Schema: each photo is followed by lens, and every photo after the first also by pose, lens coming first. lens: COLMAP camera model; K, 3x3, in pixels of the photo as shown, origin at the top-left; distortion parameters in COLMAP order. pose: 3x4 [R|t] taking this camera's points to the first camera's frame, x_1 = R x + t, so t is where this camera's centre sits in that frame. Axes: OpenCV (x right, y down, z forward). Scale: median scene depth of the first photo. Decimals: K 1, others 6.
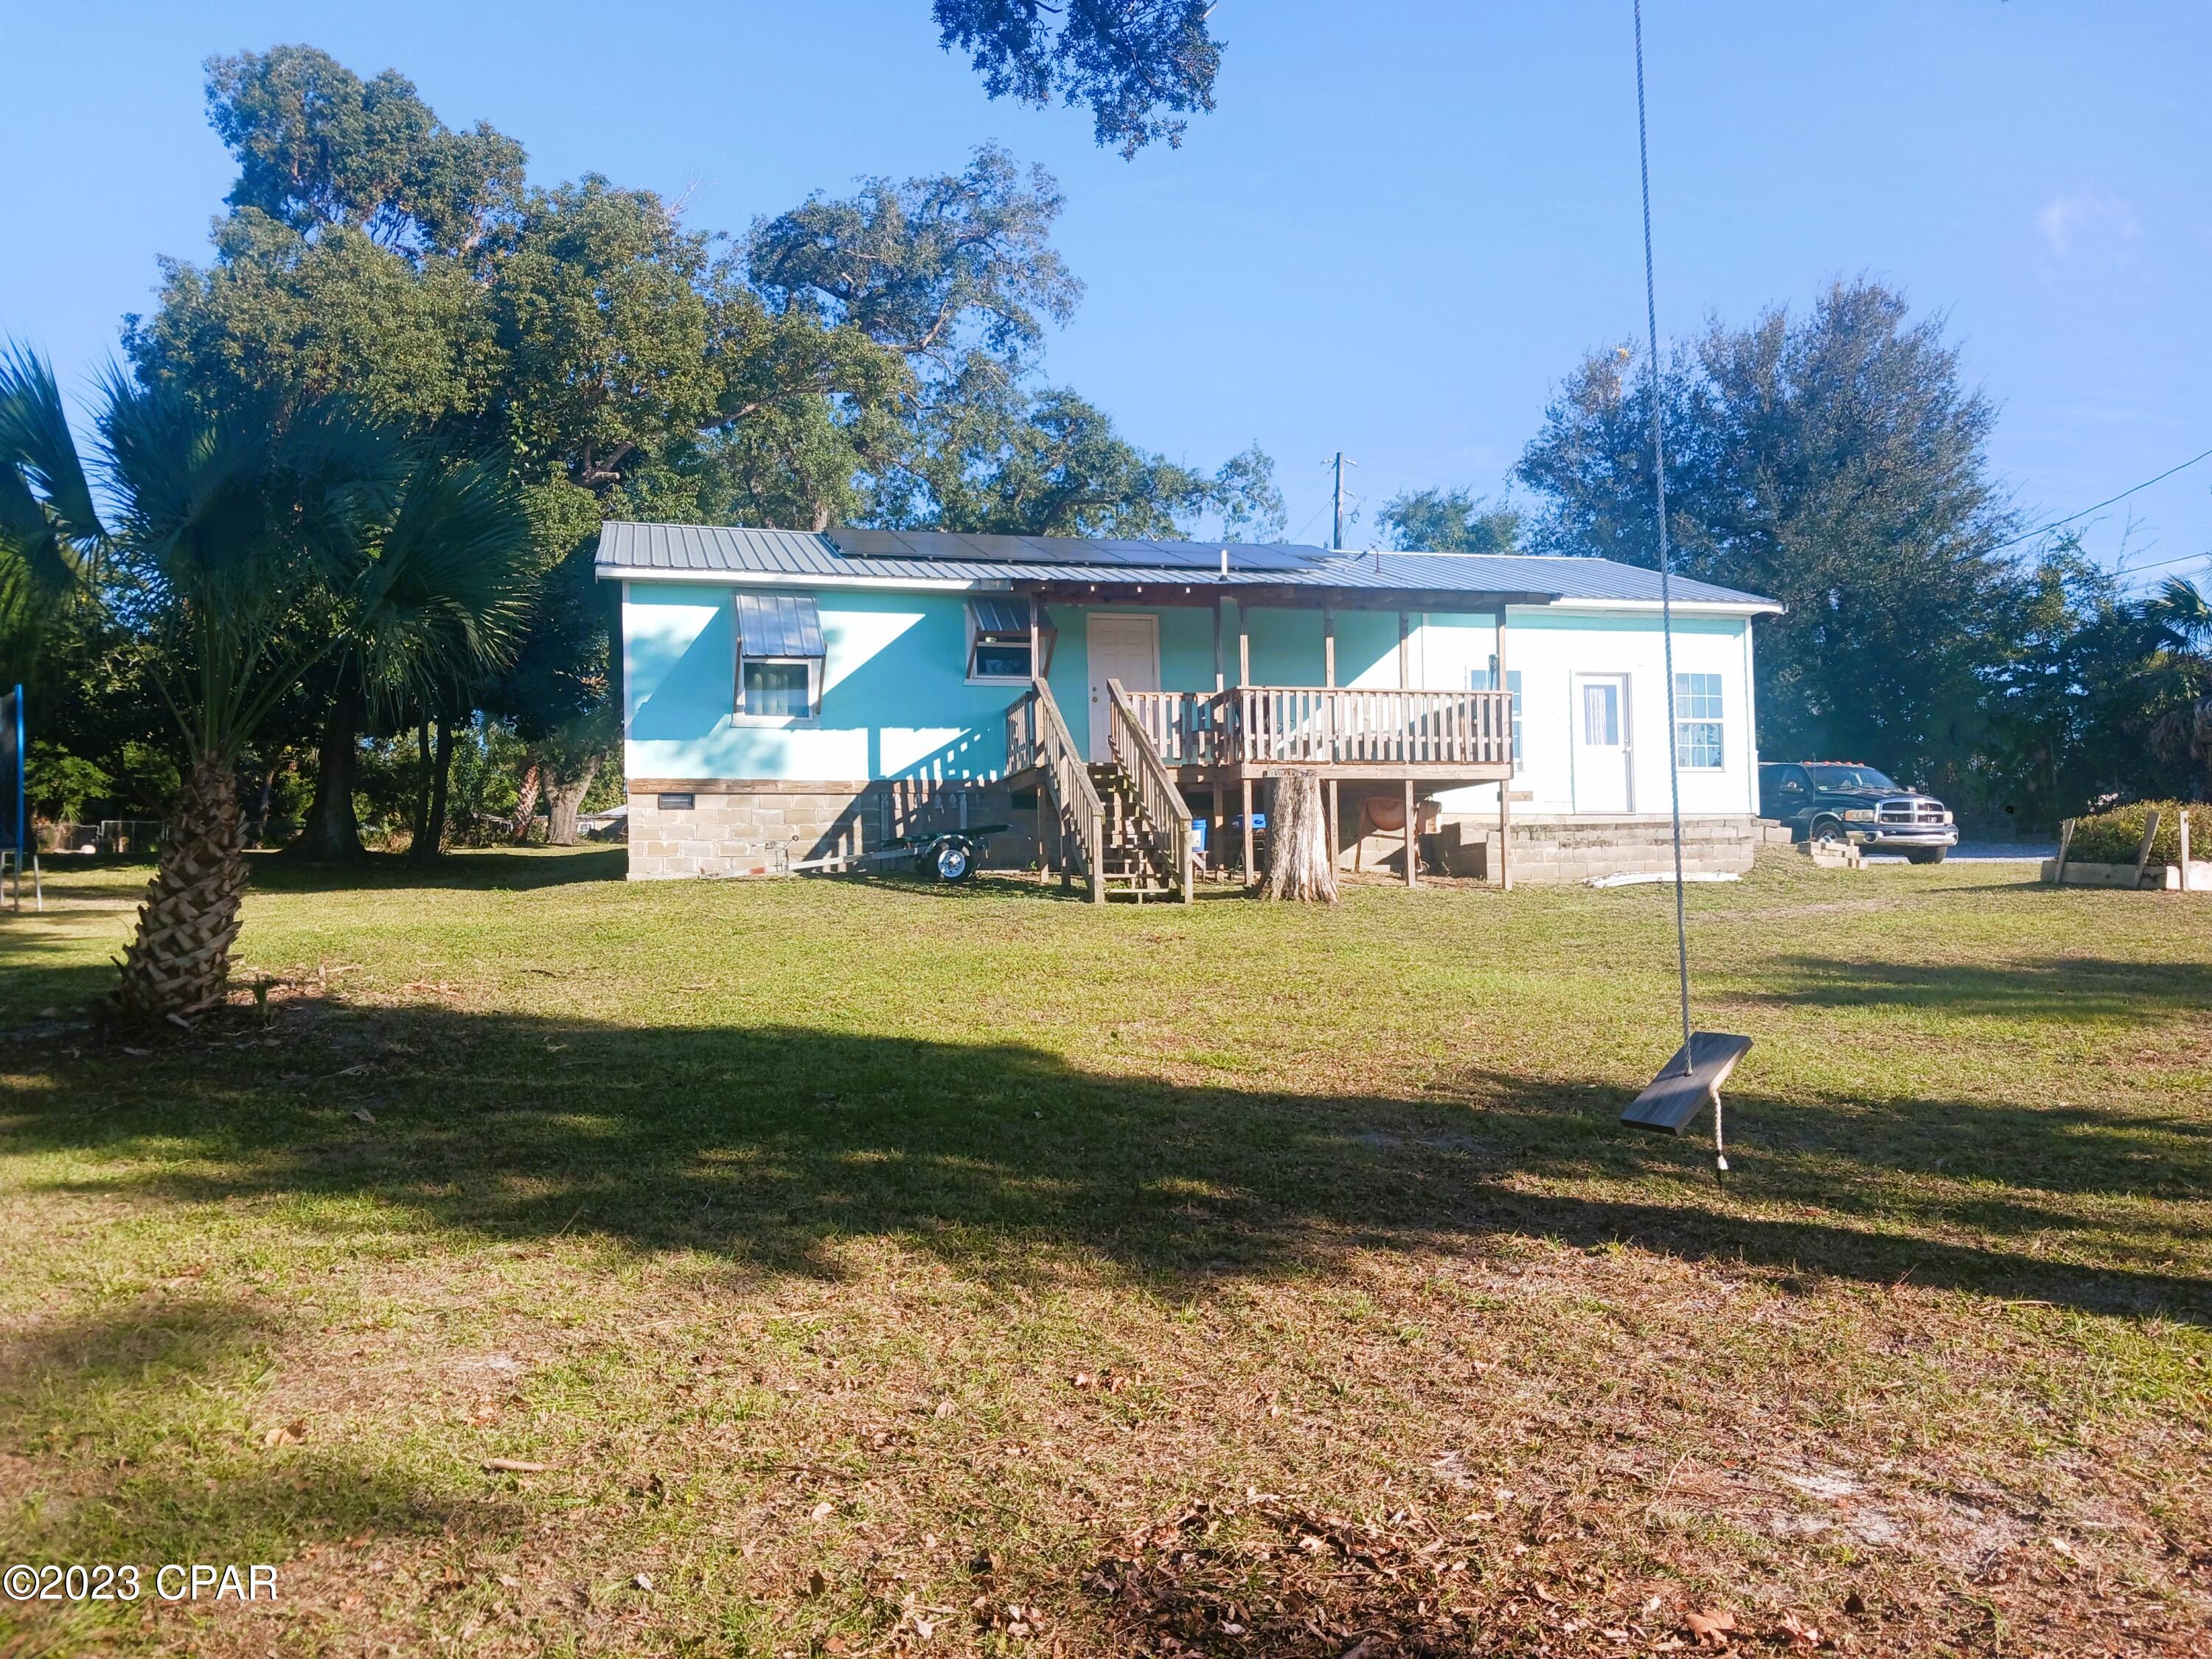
lens RADIAL K [[1769.4, 0, 1106.0], [0, 1769.4, 829.5], [0, 0, 1]] dist [0.027889, -0.013578]
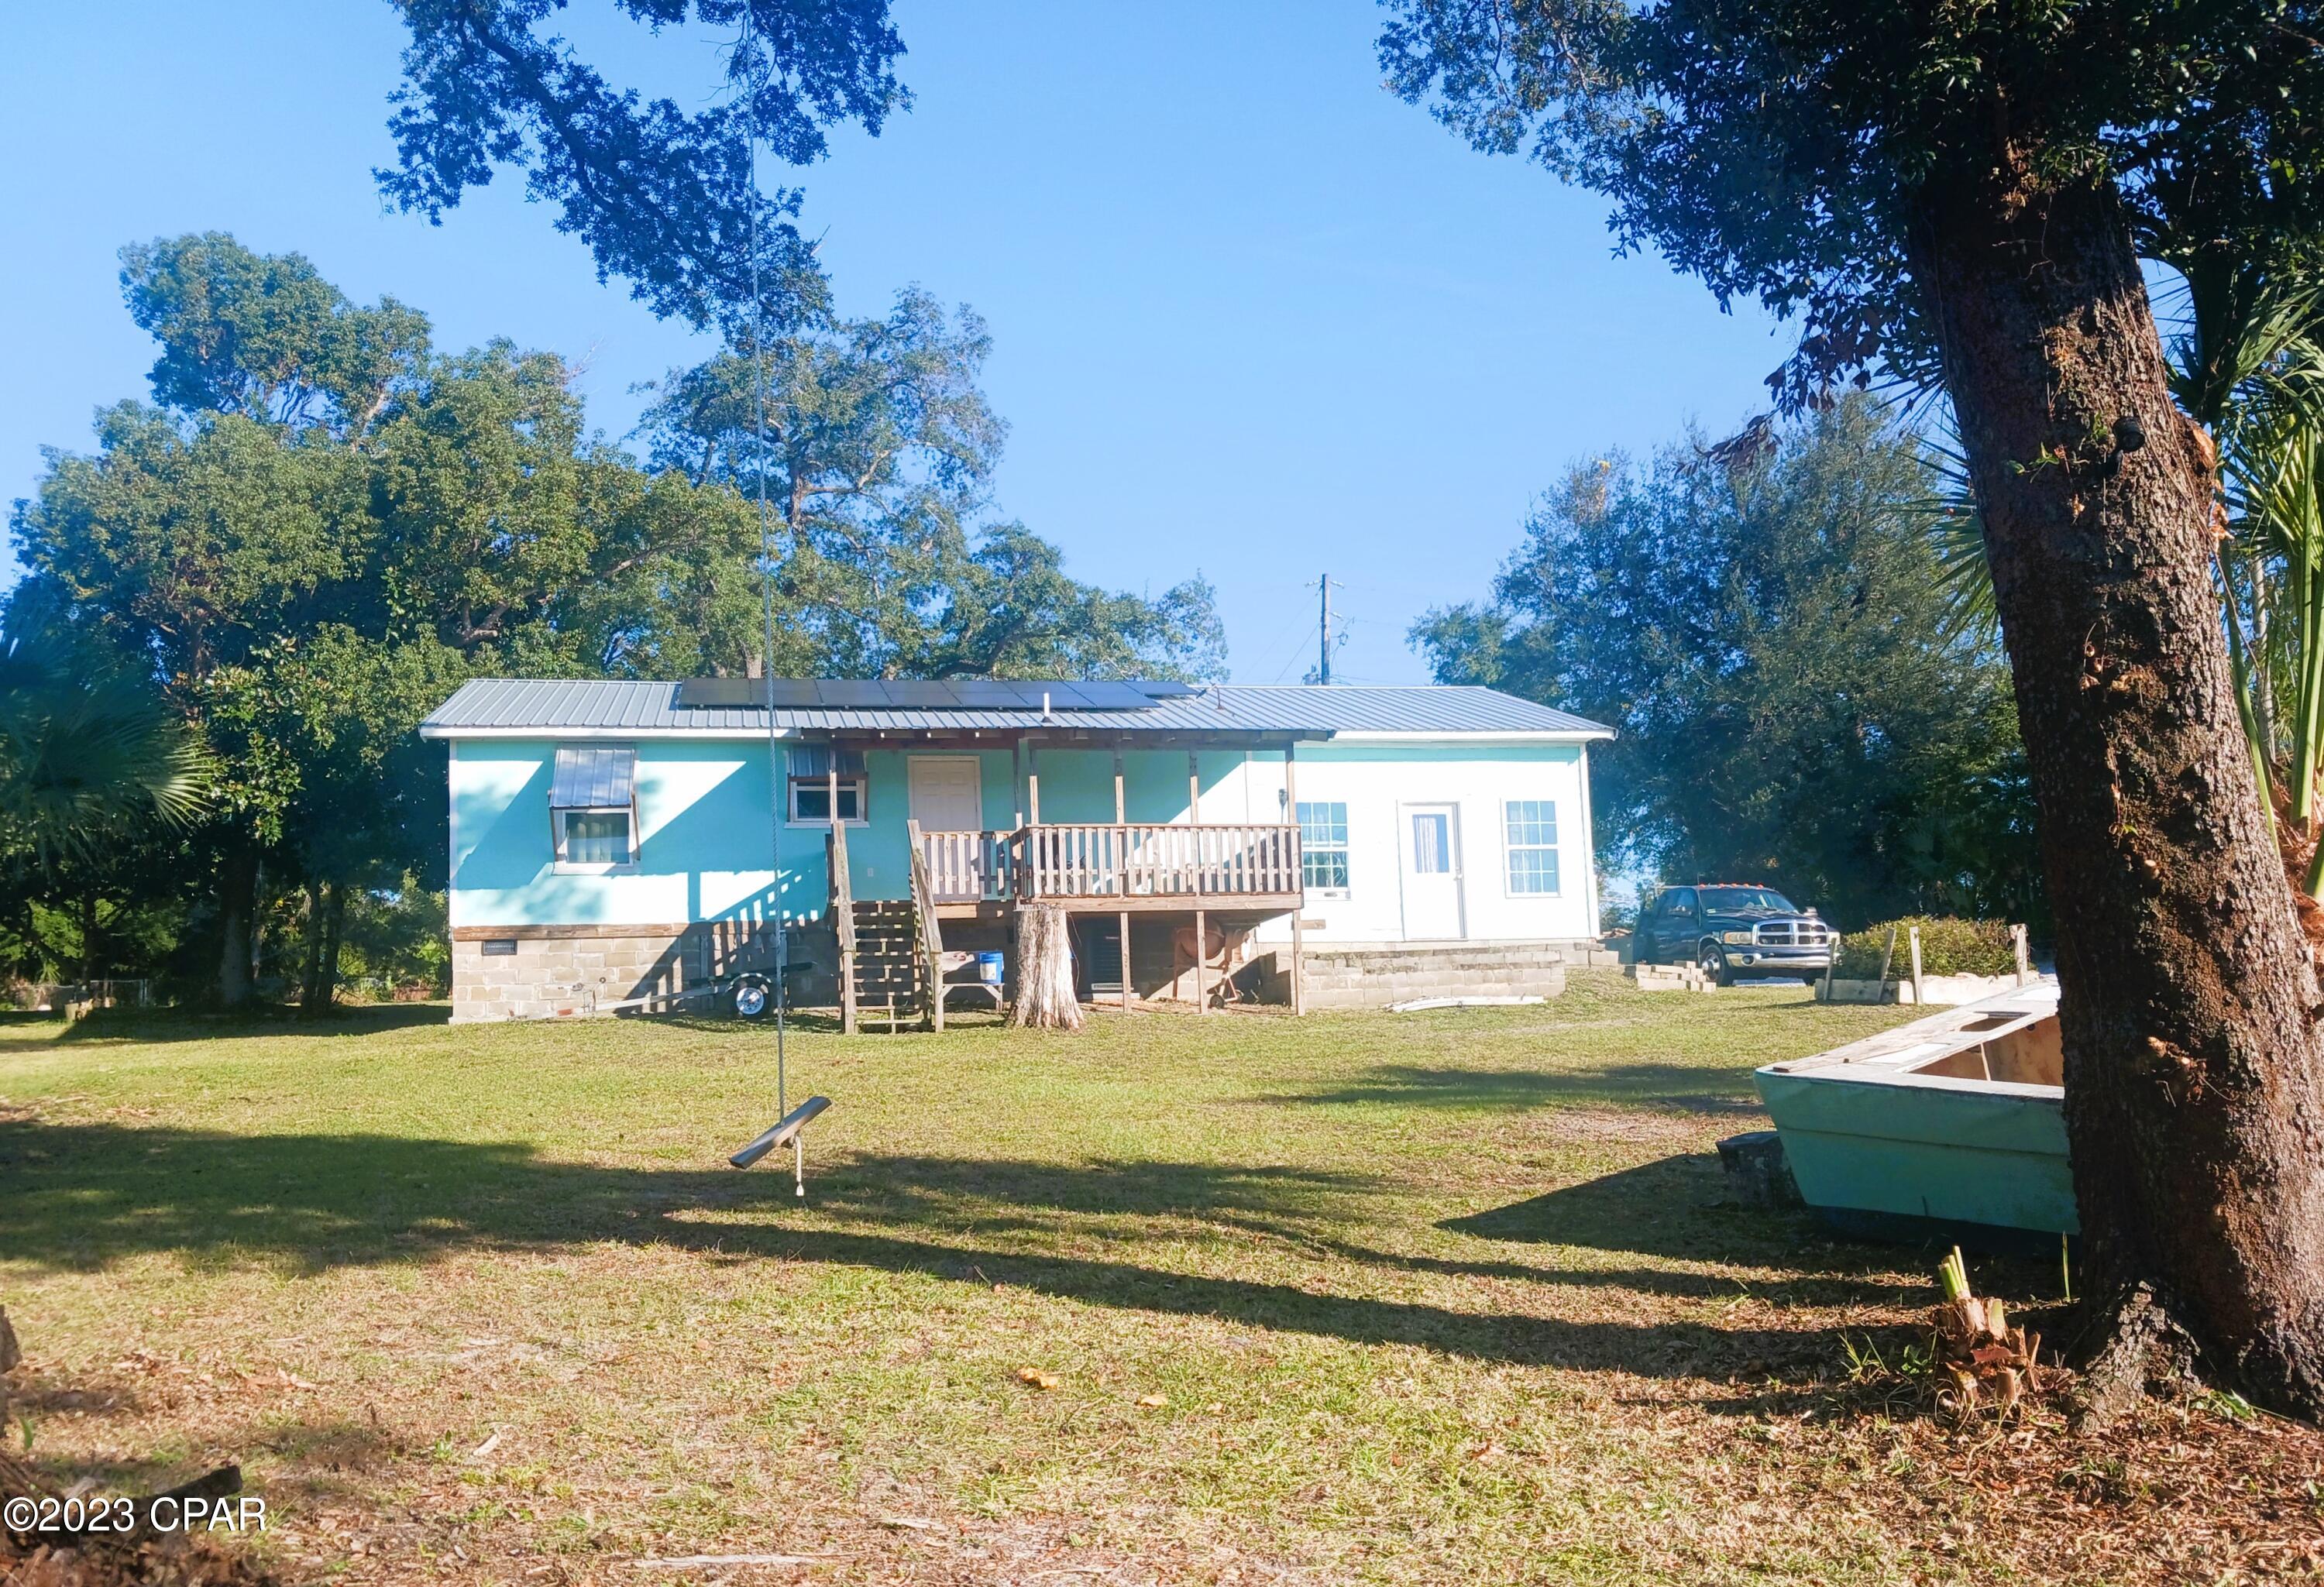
lens RADIAL K [[1934.6, 0, 1115.8], [0, 1934.6, 862.3], [0, 0, 1]] dist [0.084957, -0.138006]
pose [[0.998188, -0.022264, -0.055901, 0.176981], [0.019055, 0.998175, -0.057311, 0.007076], [0.057075, 0.056142, 0.996790, -0.126661]]
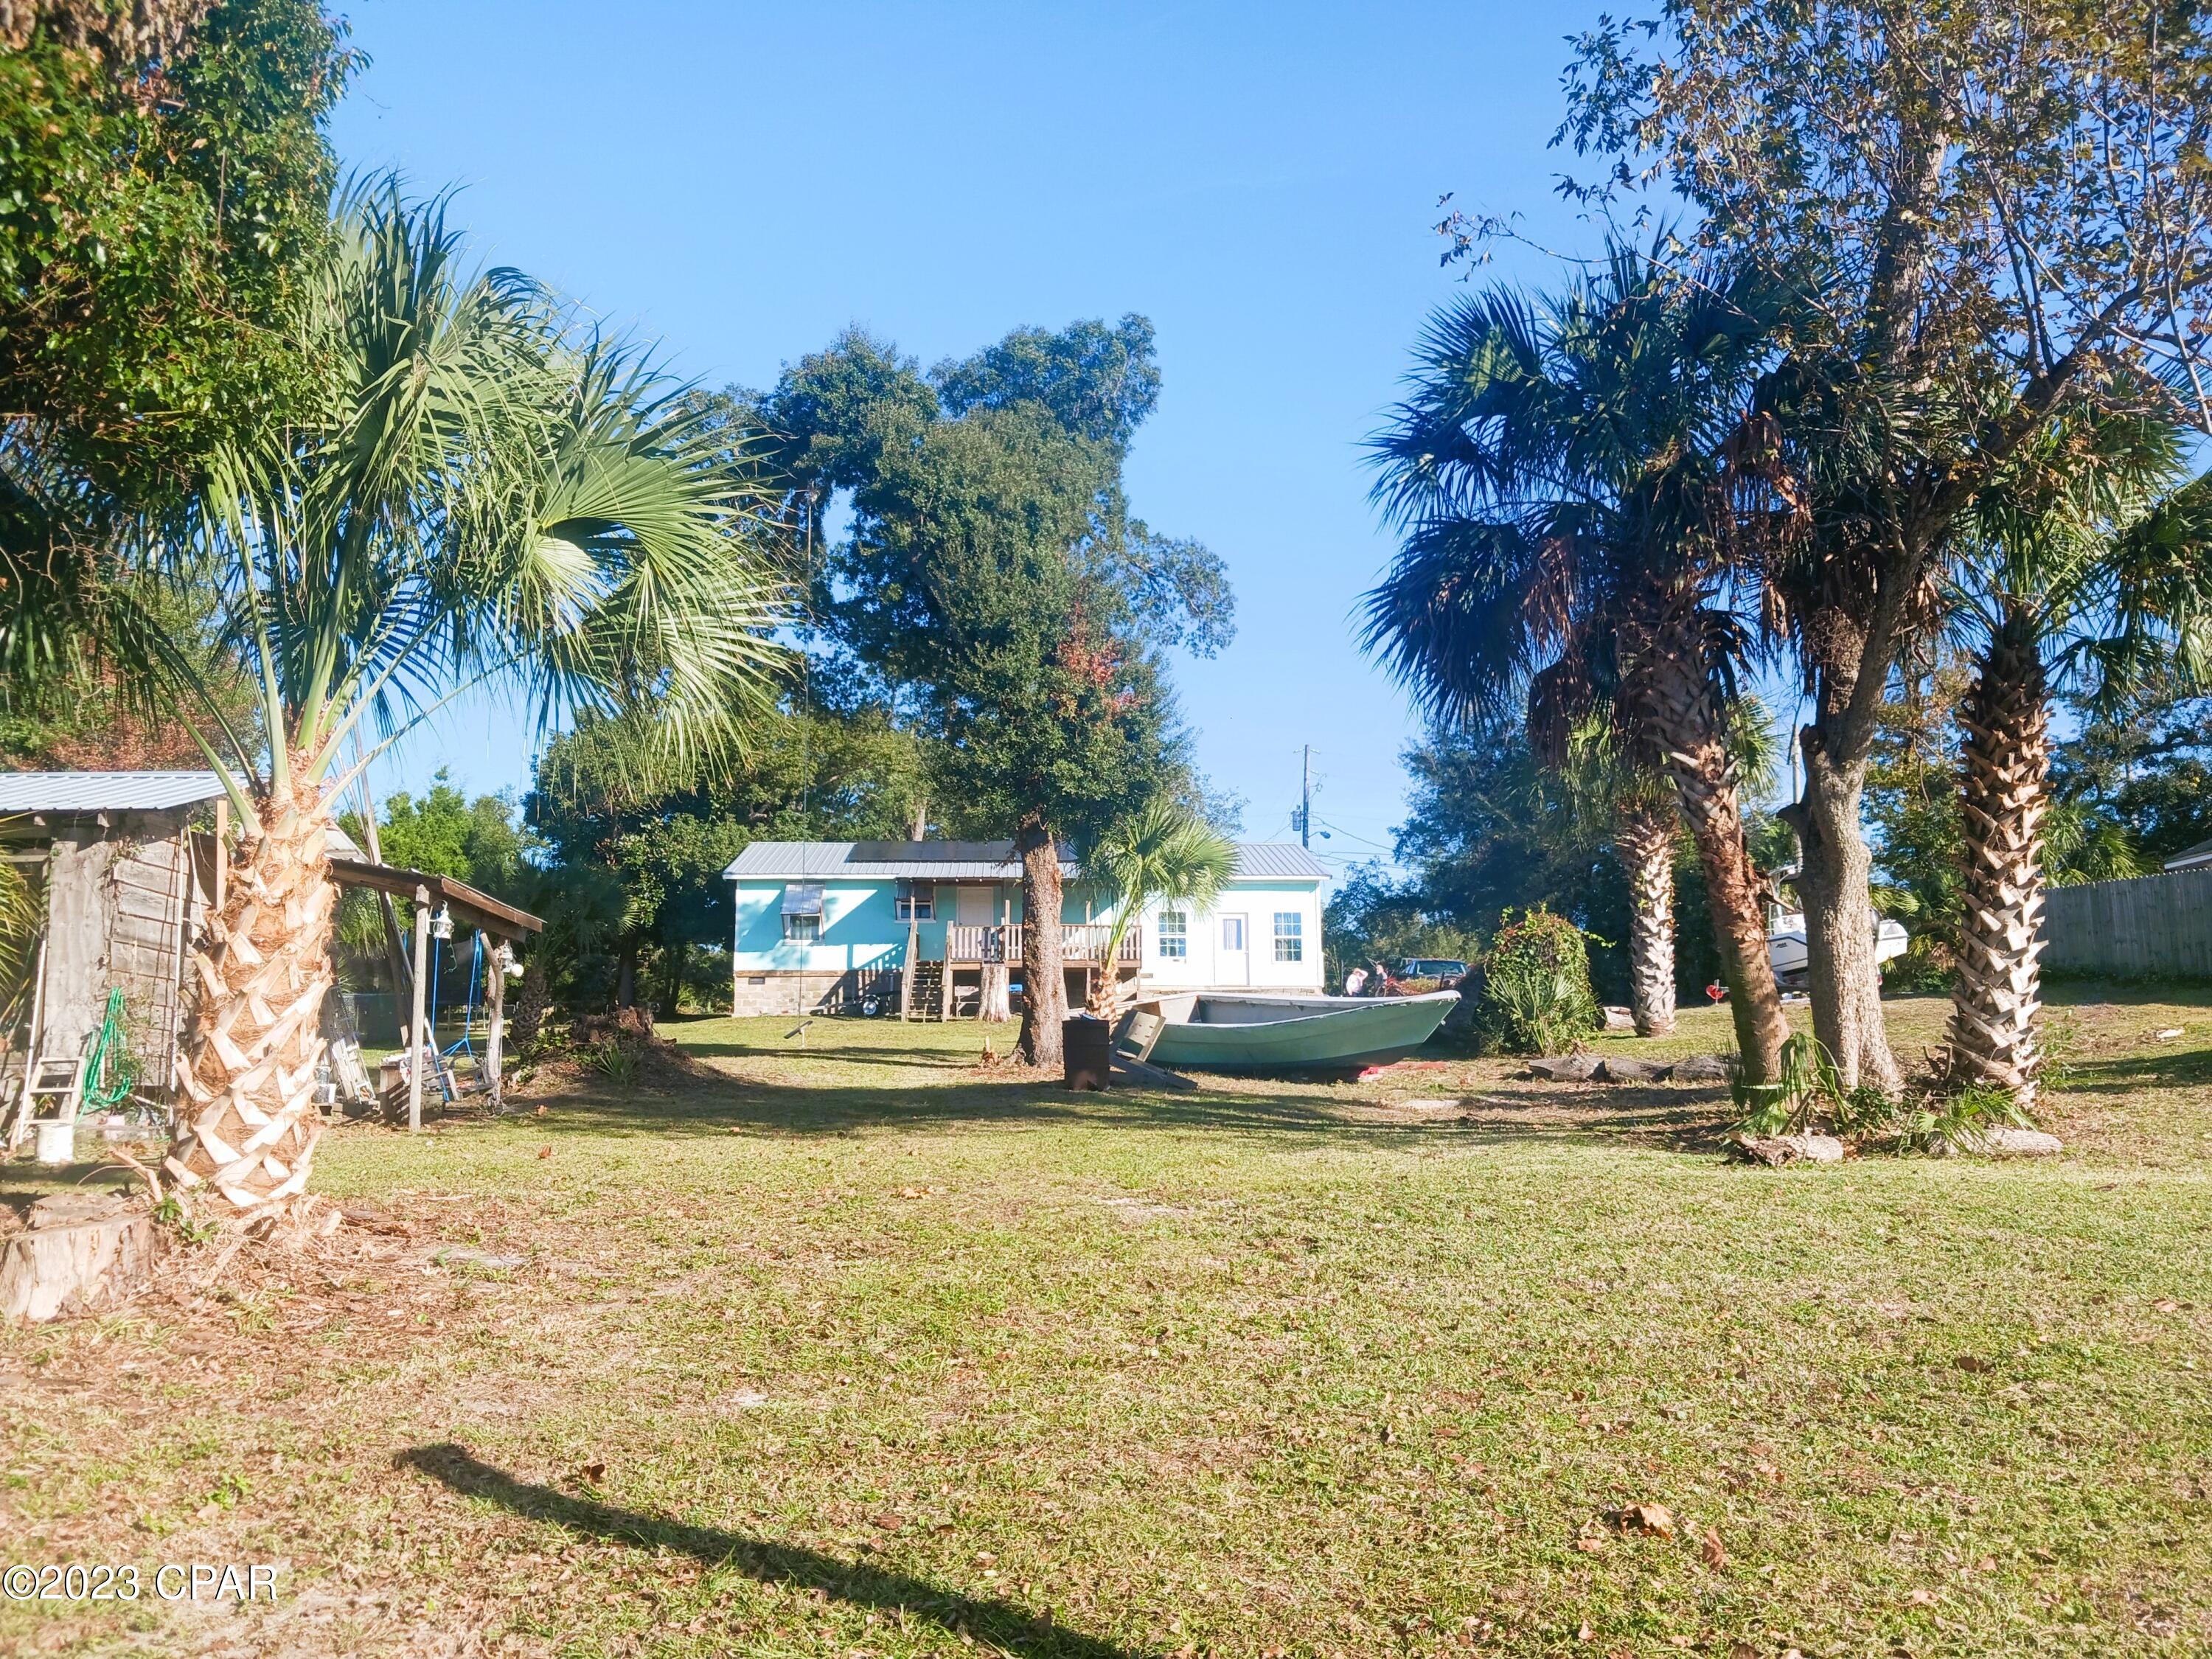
lens RADIAL K [[1736.8, 0, 1109.9], [0, 1736.8, 813.5], [0, 0, 1]] dist [0.235323, -0.481956]
pose [[0.981472, -0.020062, -0.190550, 0.563252], [-0.002735, 0.992935, -0.118632, 0.033137], [0.191584, 0.116955, 0.974483, -0.979661]]
